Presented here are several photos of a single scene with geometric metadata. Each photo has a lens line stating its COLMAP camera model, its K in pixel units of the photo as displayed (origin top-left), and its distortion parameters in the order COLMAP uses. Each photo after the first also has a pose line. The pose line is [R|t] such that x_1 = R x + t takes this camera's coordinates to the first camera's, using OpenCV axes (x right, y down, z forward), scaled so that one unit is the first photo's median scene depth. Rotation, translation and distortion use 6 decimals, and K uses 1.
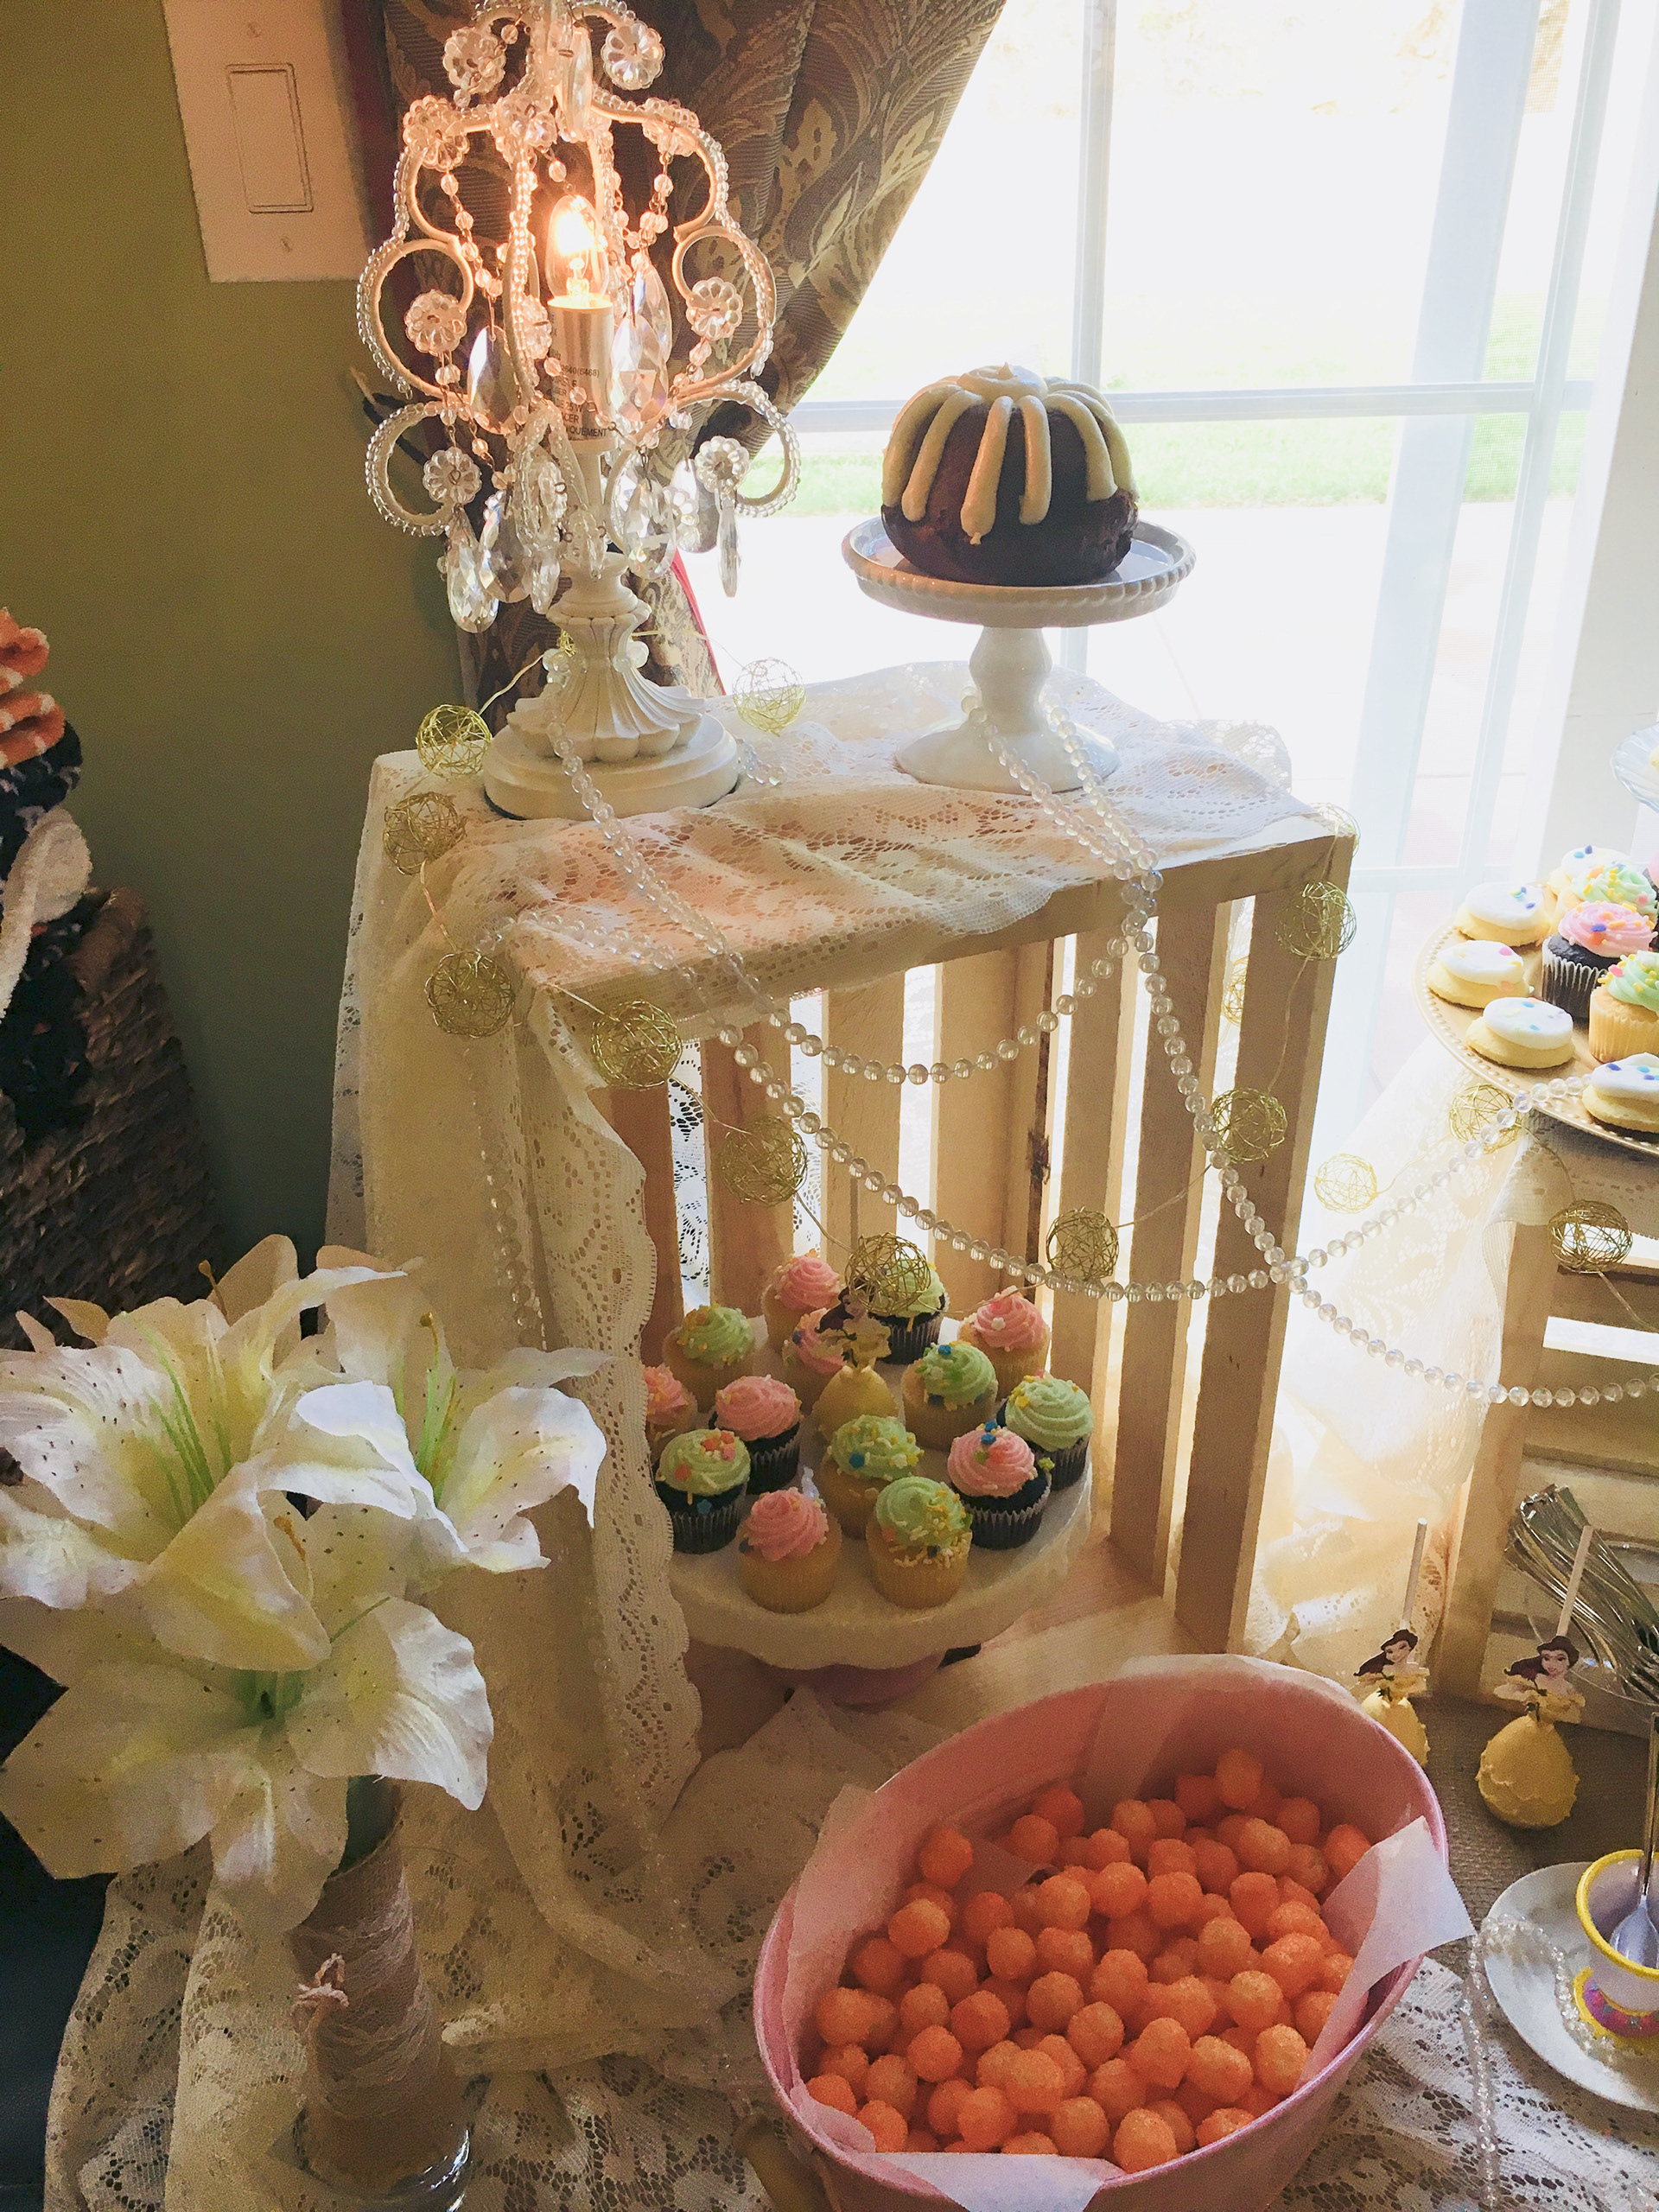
lens RADIAL K [[1906.5, 0, 829.5], [0, 1906.5, 1106.0], [0, 0, 1]] dist [0.083796, -0.134152]
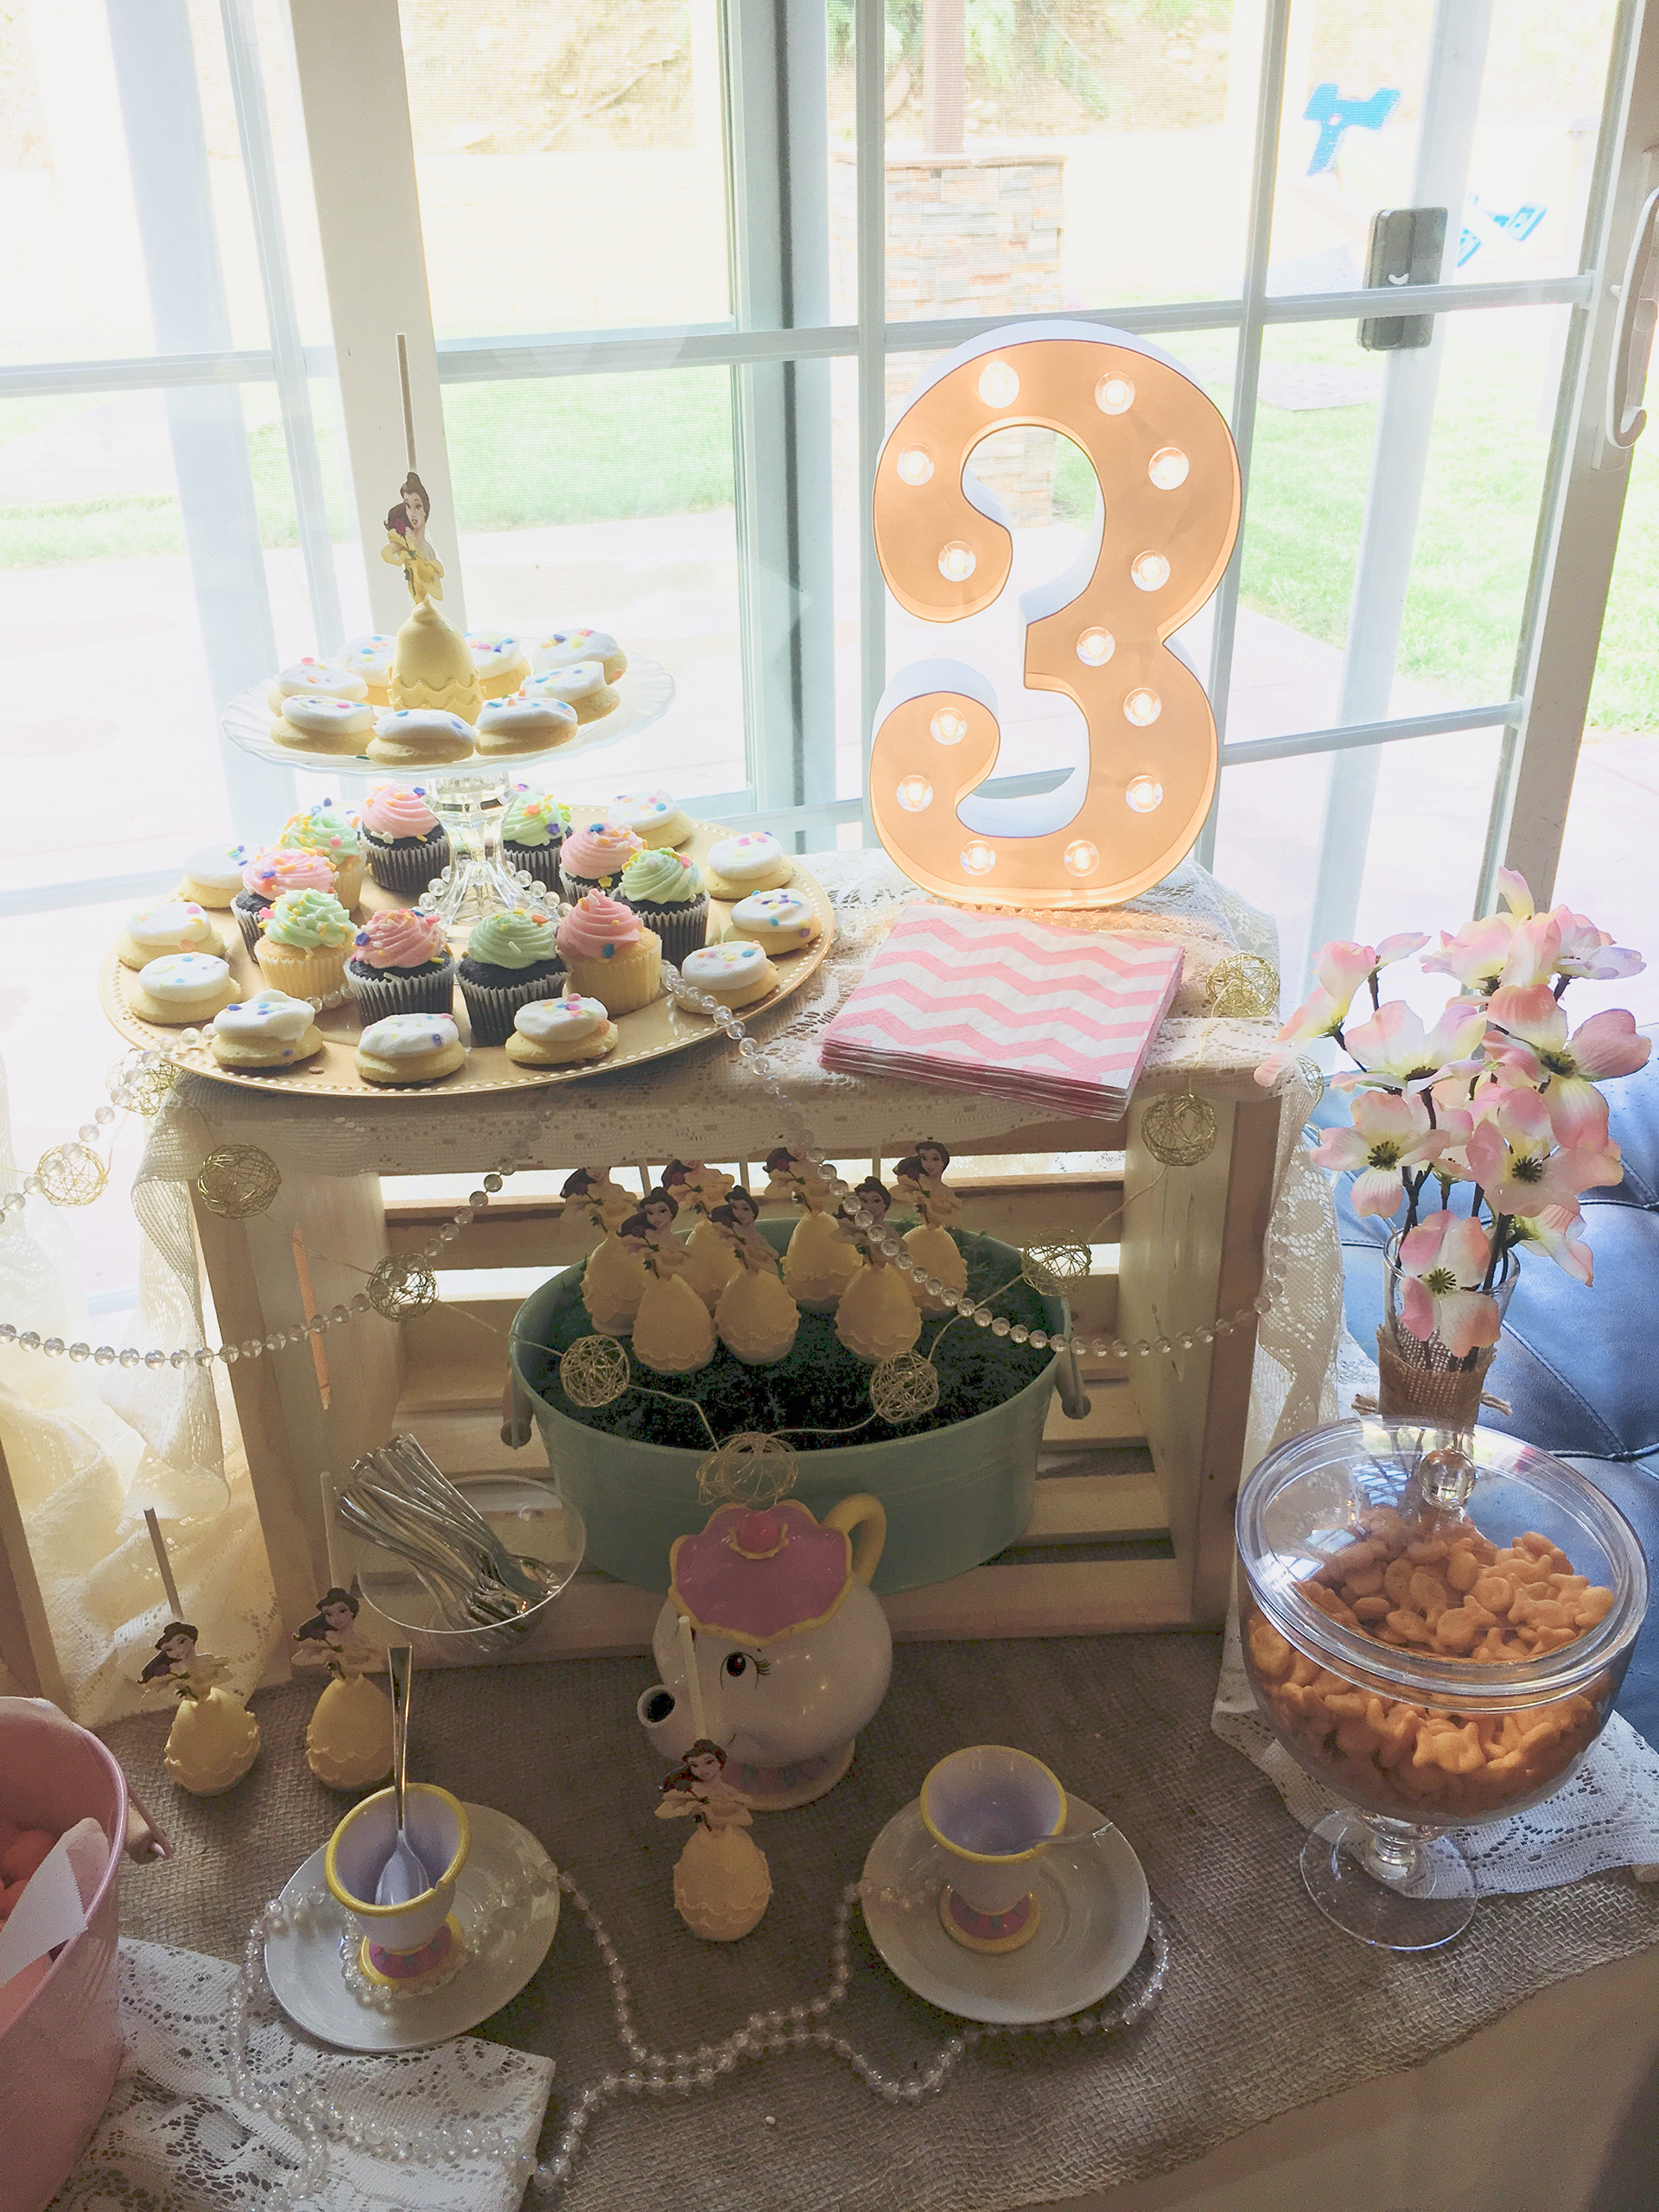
lens RADIAL K [[1906.5, 0, 829.5], [0, 1906.5, 1106.0], [0, 0, 1]] dist [0.083796, -0.134152]
pose [[0.937443, -0.164325, 0.306918, 0.411401], [0.170792, 0.985290, 0.005865, 0.080897], [-0.303367, 0.046921, 0.951718, -0.023529]]
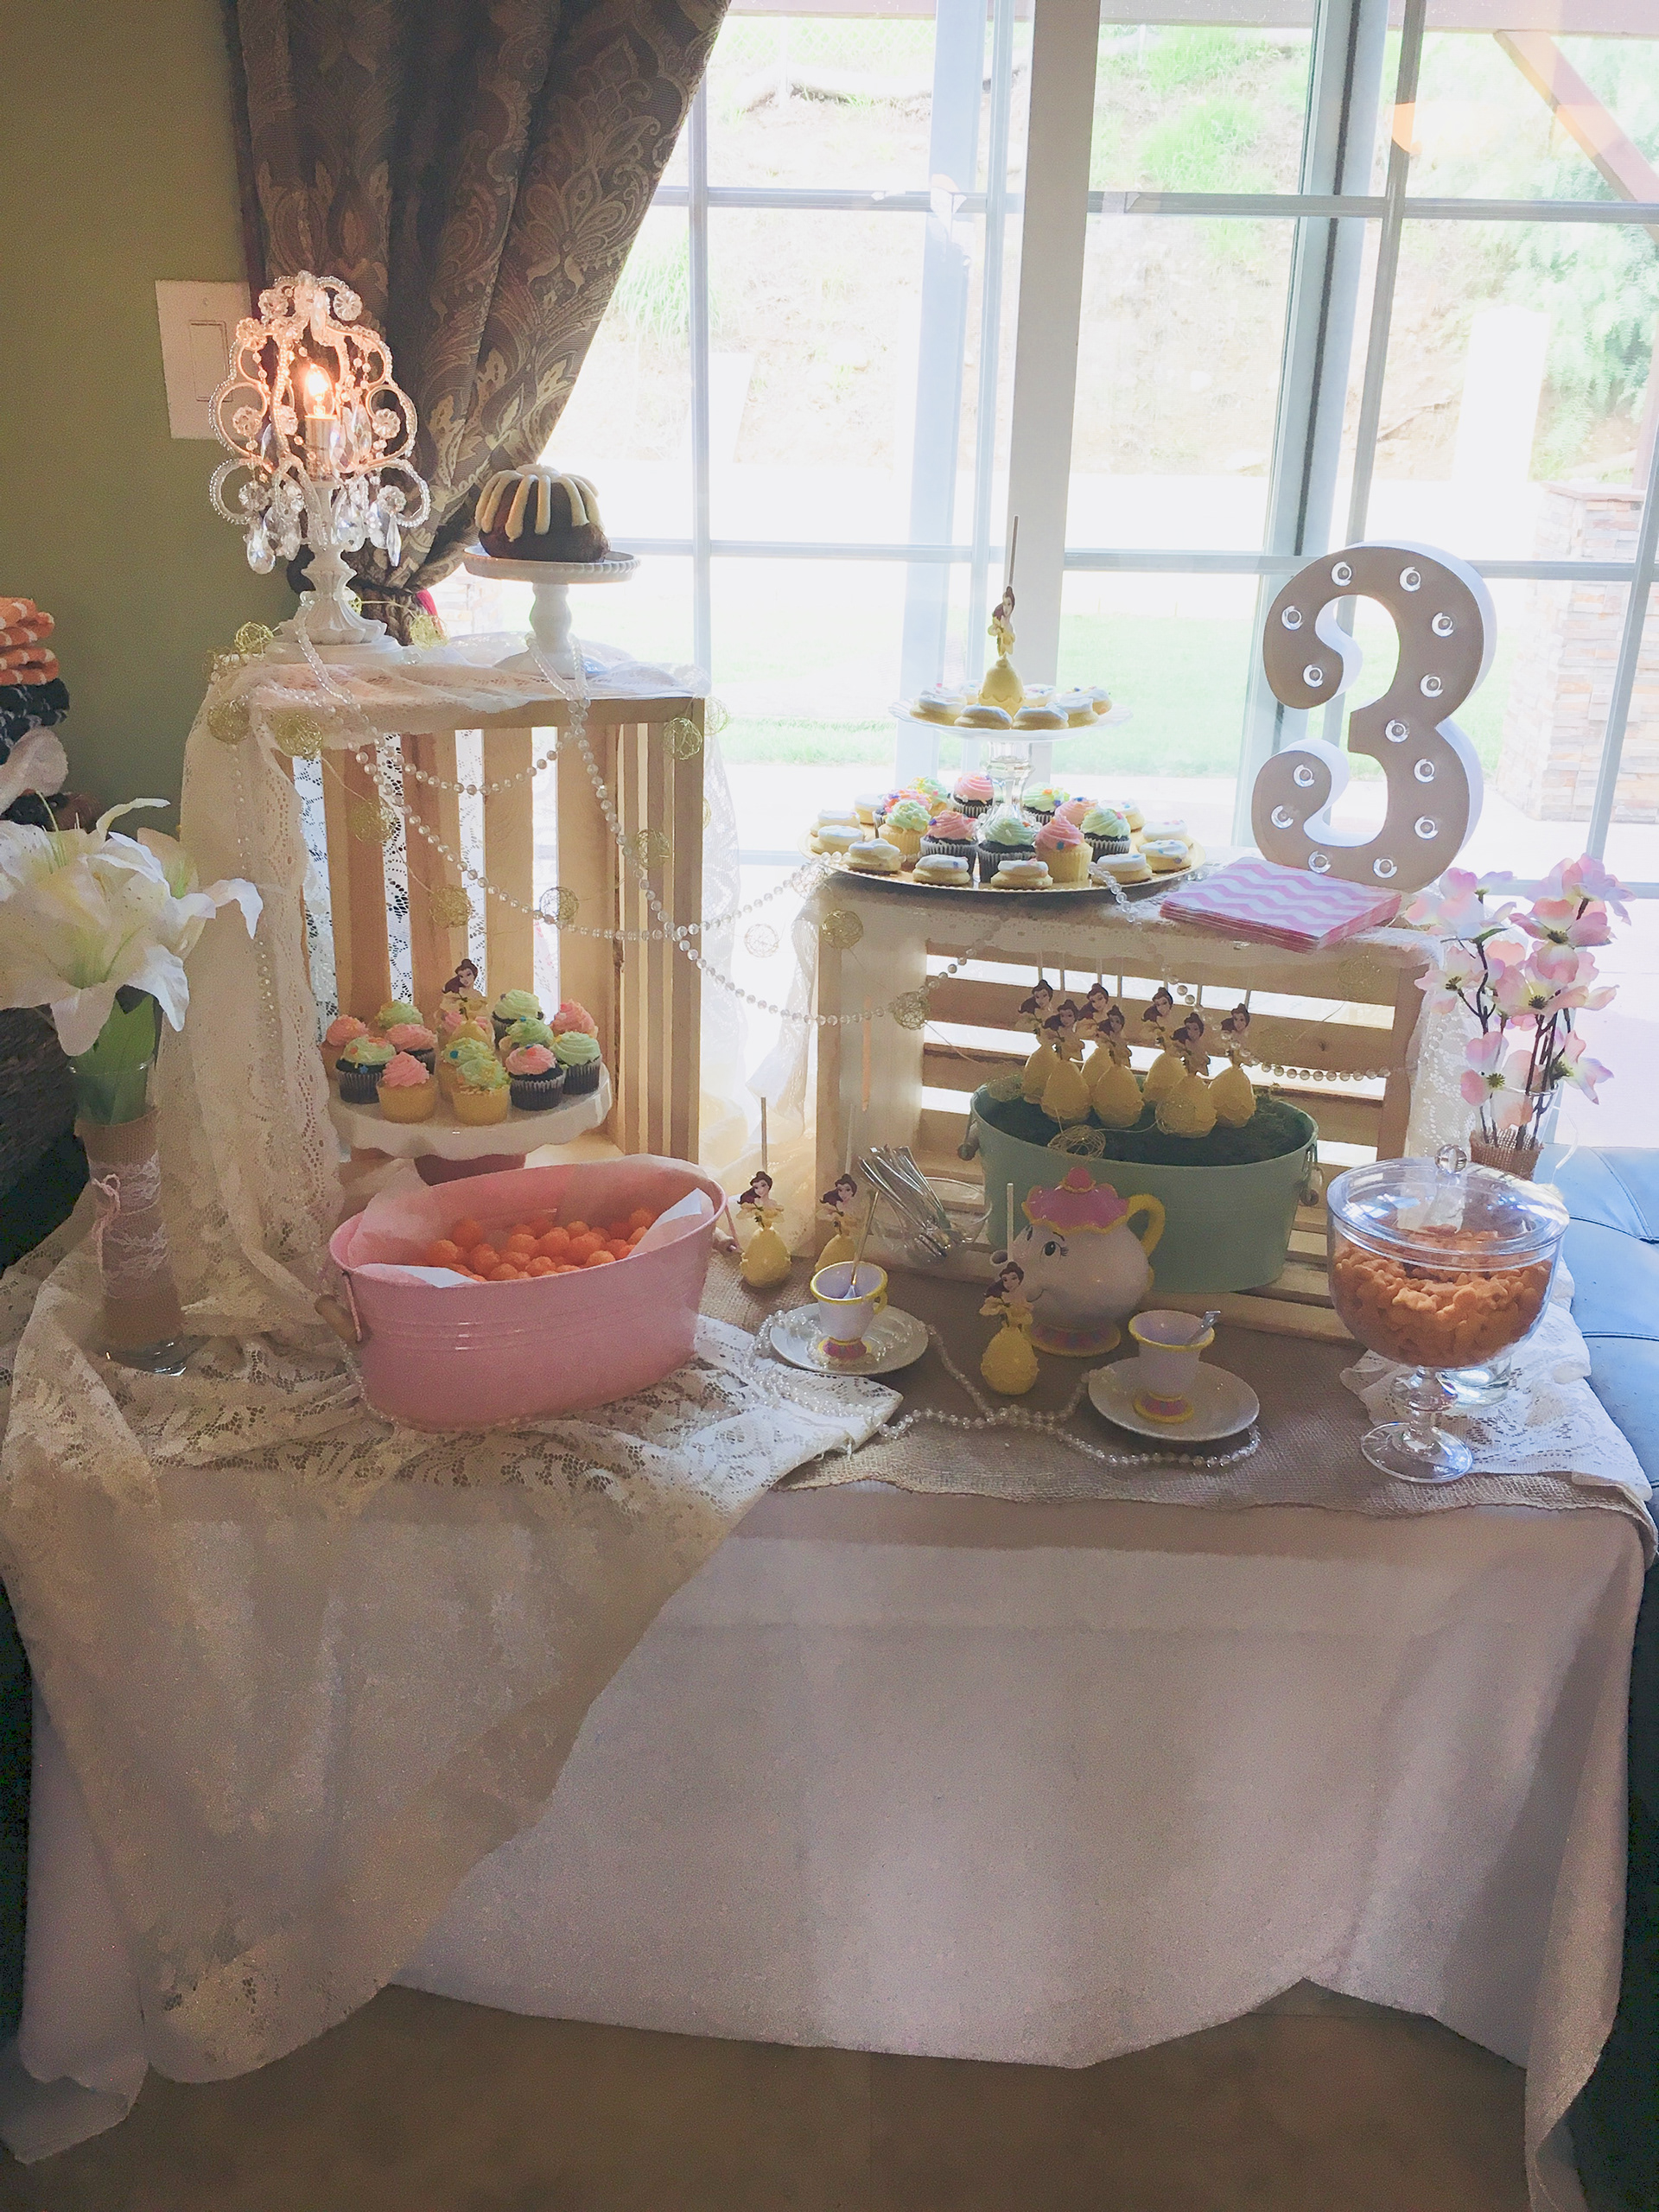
lens RADIAL K [[1906.5, 0, 829.5], [0, 1906.5, 1106.0], [0, 0, 1]] dist [0.083796, -0.134152]
pose [[0.998801, 0.048052, -0.009314, 0.436471], [-0.048918, 0.986459, -0.156541, 0.564615], [0.001666, 0.156809, 0.987627, -0.857740]]
